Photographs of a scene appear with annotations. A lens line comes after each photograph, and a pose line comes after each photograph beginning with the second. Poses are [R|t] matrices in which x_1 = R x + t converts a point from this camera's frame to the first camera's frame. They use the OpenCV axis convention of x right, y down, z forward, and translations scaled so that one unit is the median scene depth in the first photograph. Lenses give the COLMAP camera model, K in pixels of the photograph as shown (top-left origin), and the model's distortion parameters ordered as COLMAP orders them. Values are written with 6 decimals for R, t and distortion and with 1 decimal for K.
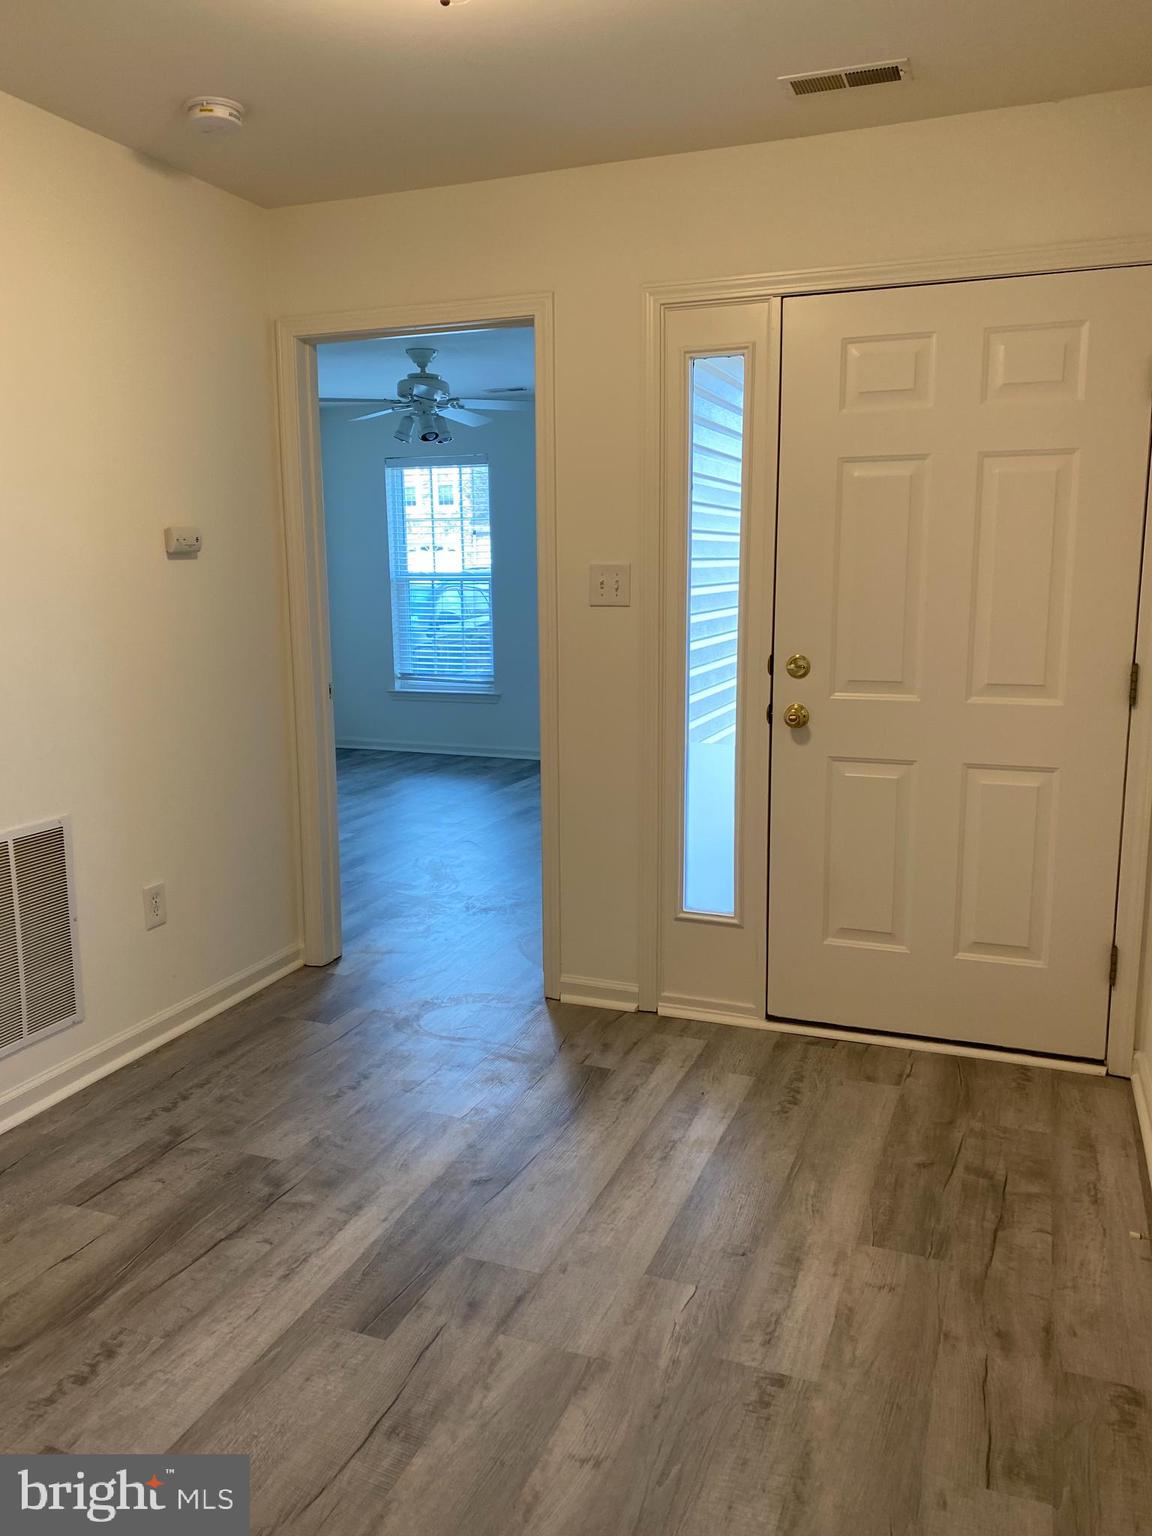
lens RADIAL K [[1173.8, 0, 571.6], [0, 1173.8, 761.8], [0, 0, 1]] dist [0.047163, -0.052989]
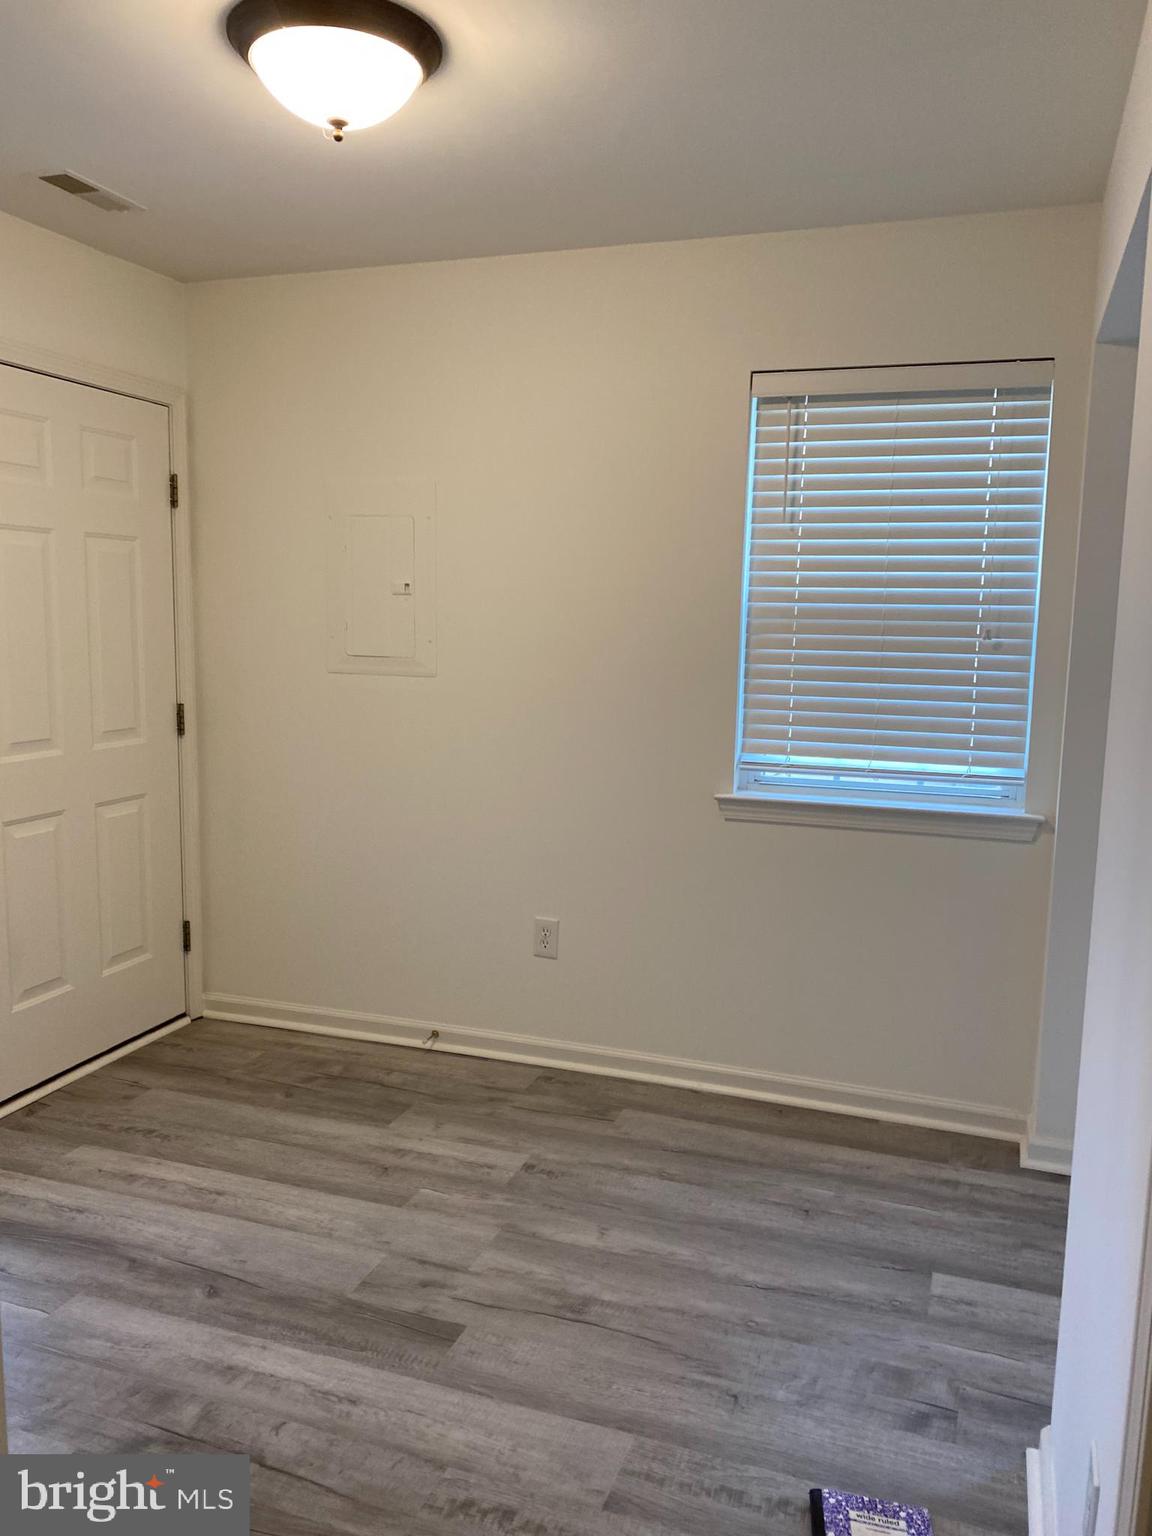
lens RADIAL K [[1173.8, 0, 587.0], [0, 1173.8, 777.1], [0, 0, 1]] dist [0.047163, -0.052989]
pose [[-0.032801, -0.132158, 0.990686, -0.913446], [0.152583, 0.978938, 0.135643, -0.119981], [-0.987746, 0.155611, -0.011945, 0.619836]]
